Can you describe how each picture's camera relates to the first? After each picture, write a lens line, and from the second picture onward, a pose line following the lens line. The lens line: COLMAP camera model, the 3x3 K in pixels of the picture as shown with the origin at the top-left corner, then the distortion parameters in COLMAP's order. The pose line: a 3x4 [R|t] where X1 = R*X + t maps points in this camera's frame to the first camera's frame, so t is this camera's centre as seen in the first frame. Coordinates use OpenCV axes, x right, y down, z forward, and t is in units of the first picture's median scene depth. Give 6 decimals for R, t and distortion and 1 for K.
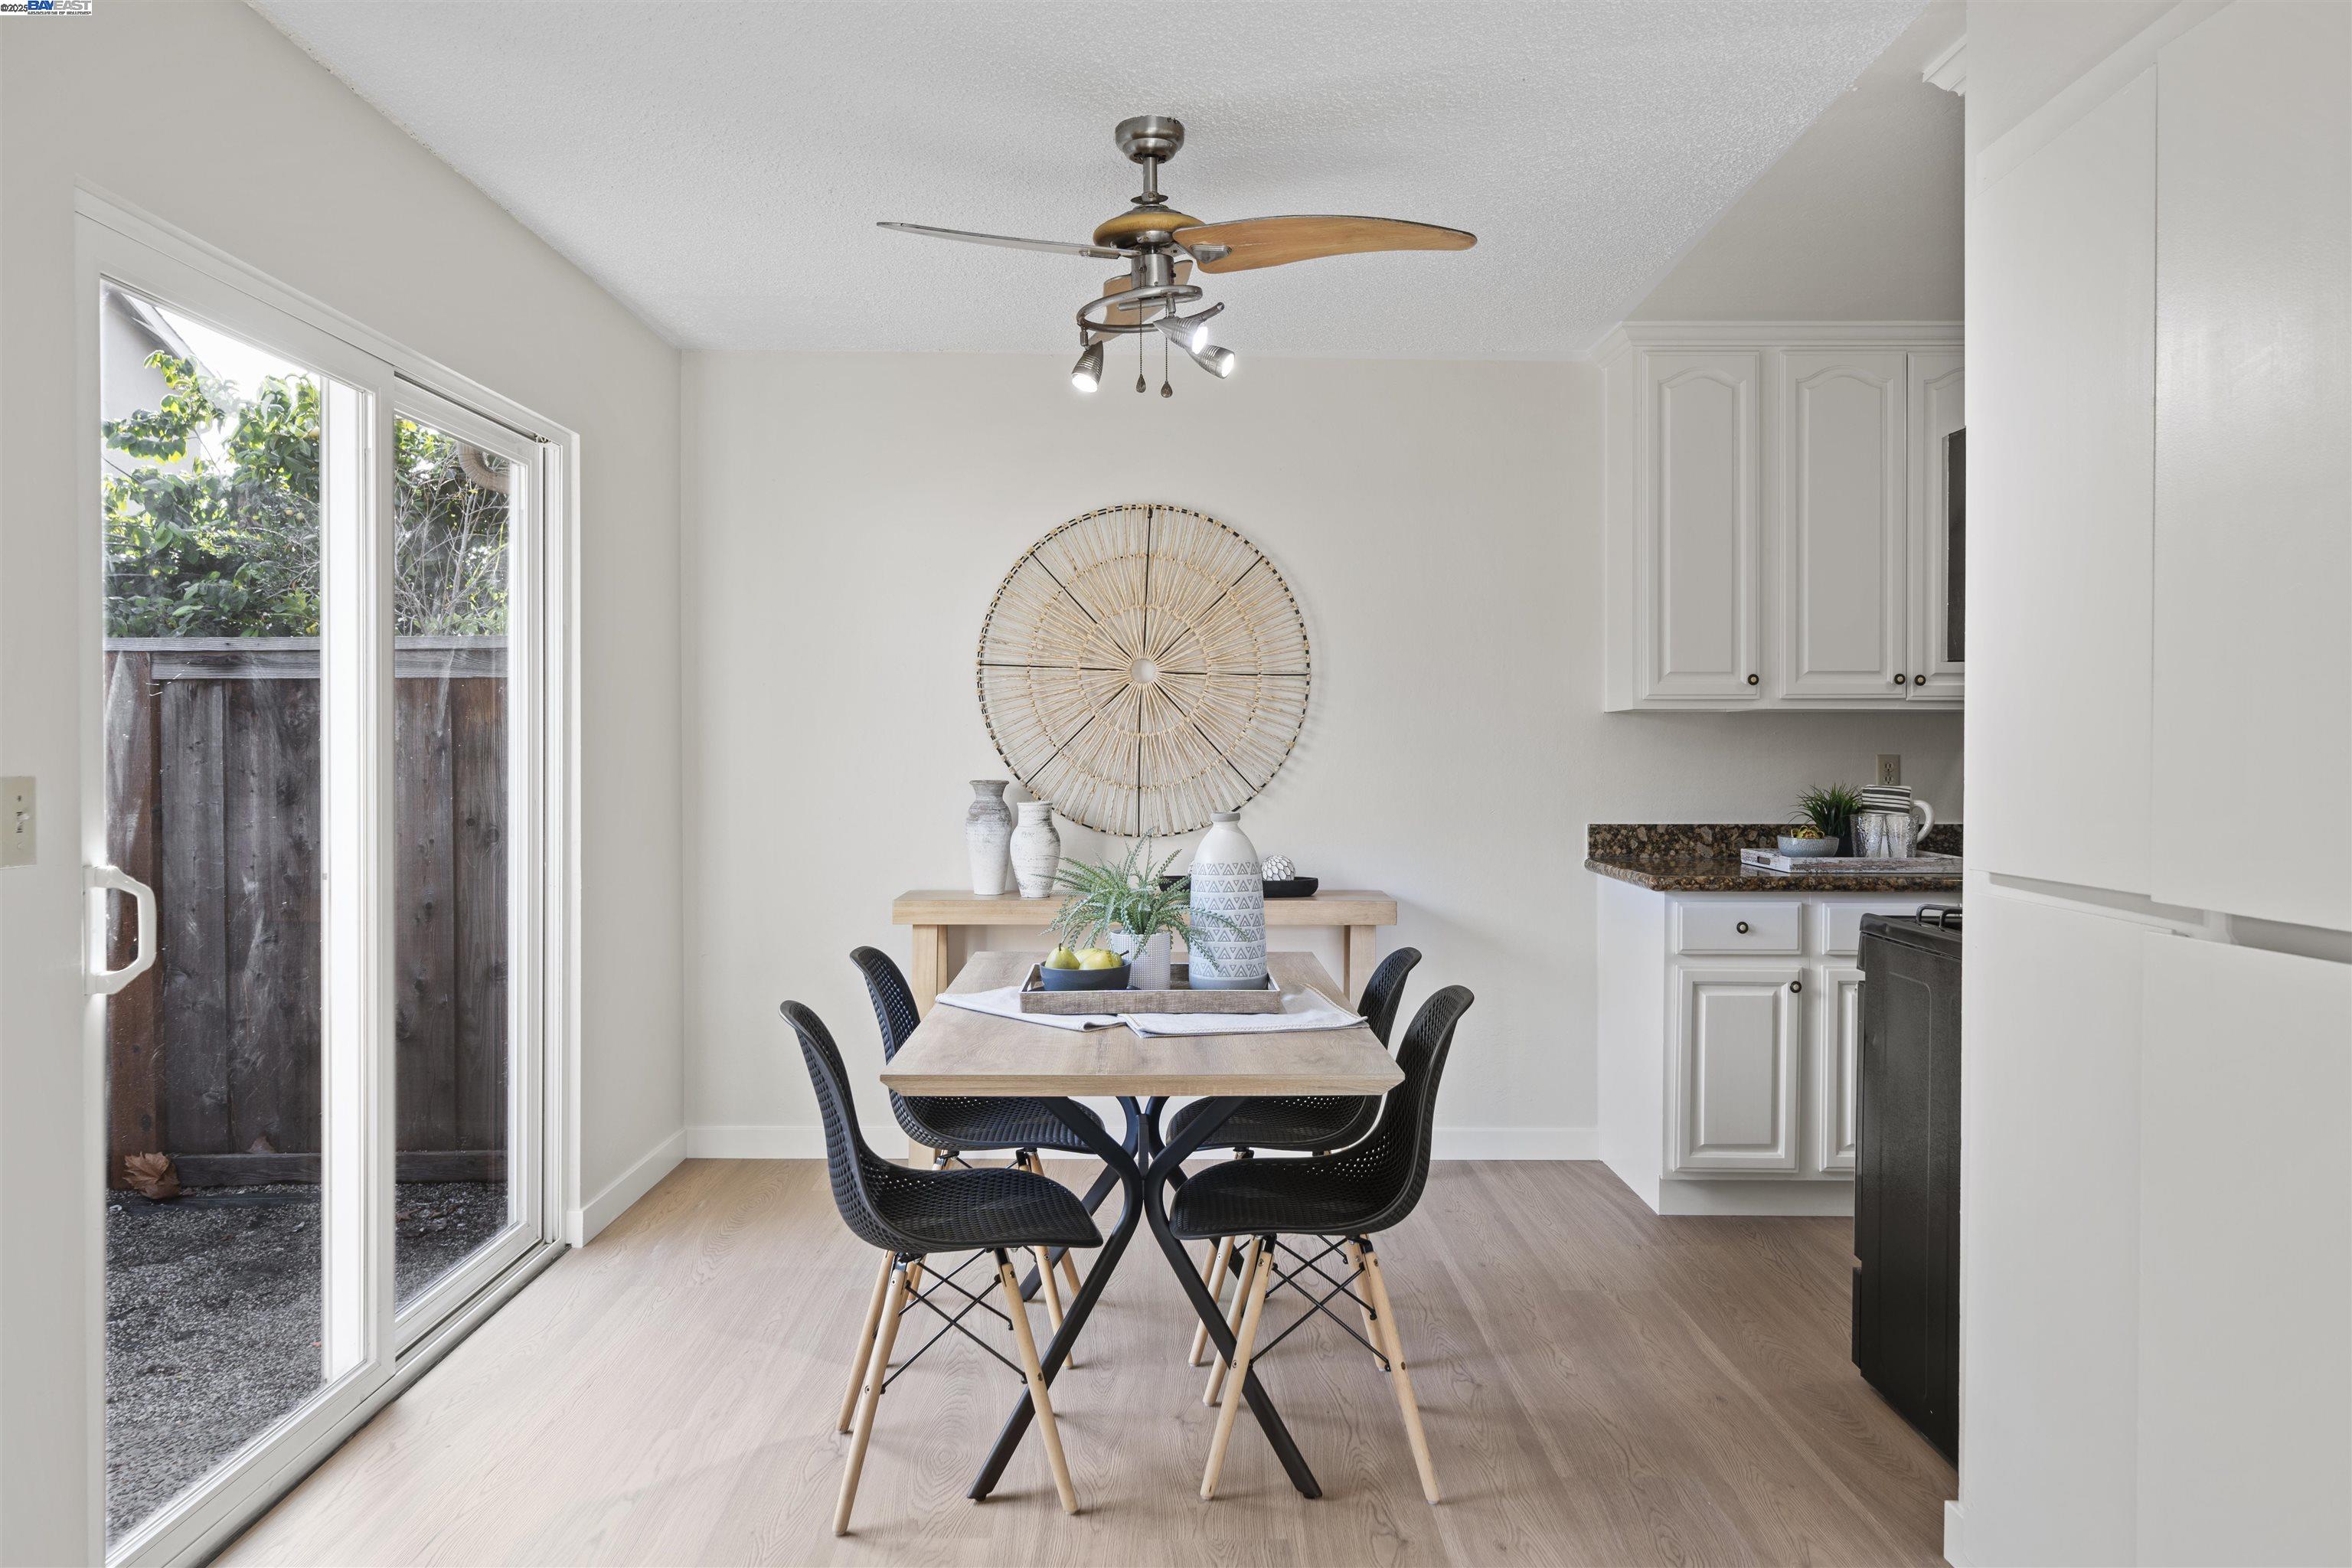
lens RADIAL K [[1592.7, 0, 1133.1], [0, 1592.7, 765.9], [0, 0, 1]] dist [-0.006135, -0.001380]
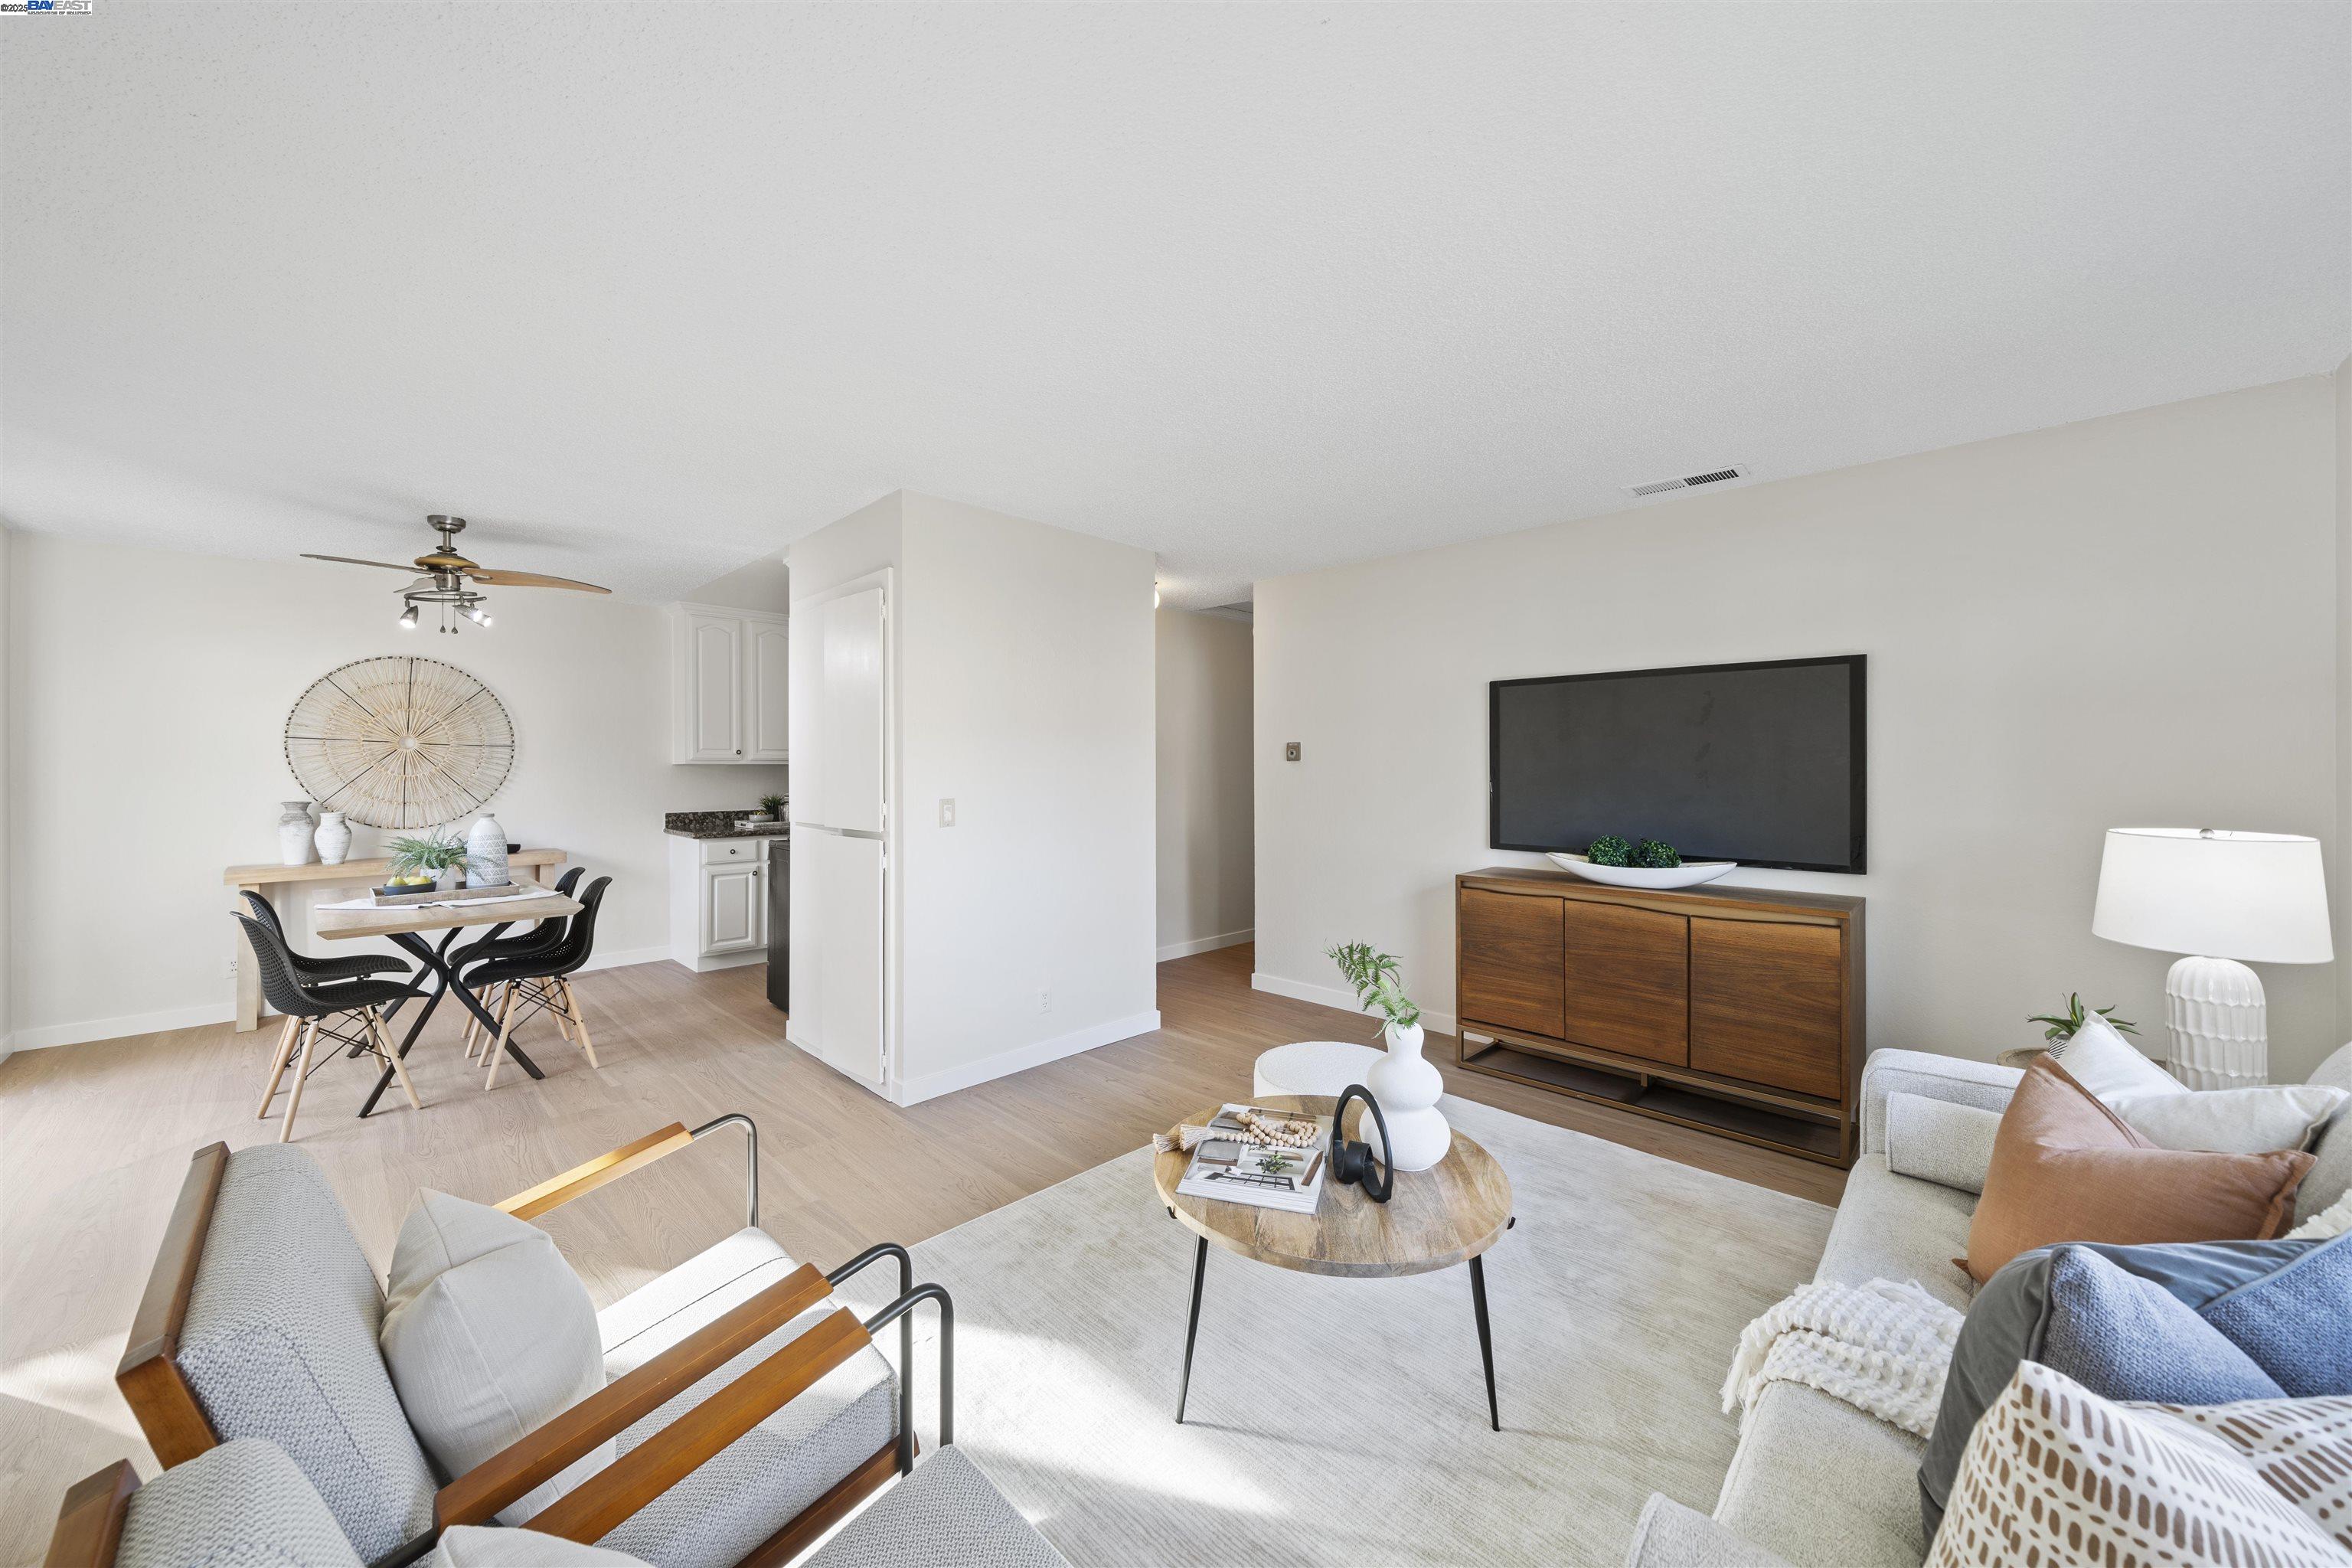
lens RADIAL K [[869.1, 0, 1176.3], [0, 869.1, 767.6], [0, 0, 1]] dist [-0.000828, -0.000180]
pose [[0.696738, -0.001409, 0.717324, -0.135517], [0.010436, 0.999912, -0.008173, -0.015164], [-0.717249, 0.013181, 0.696692, -0.550637]]
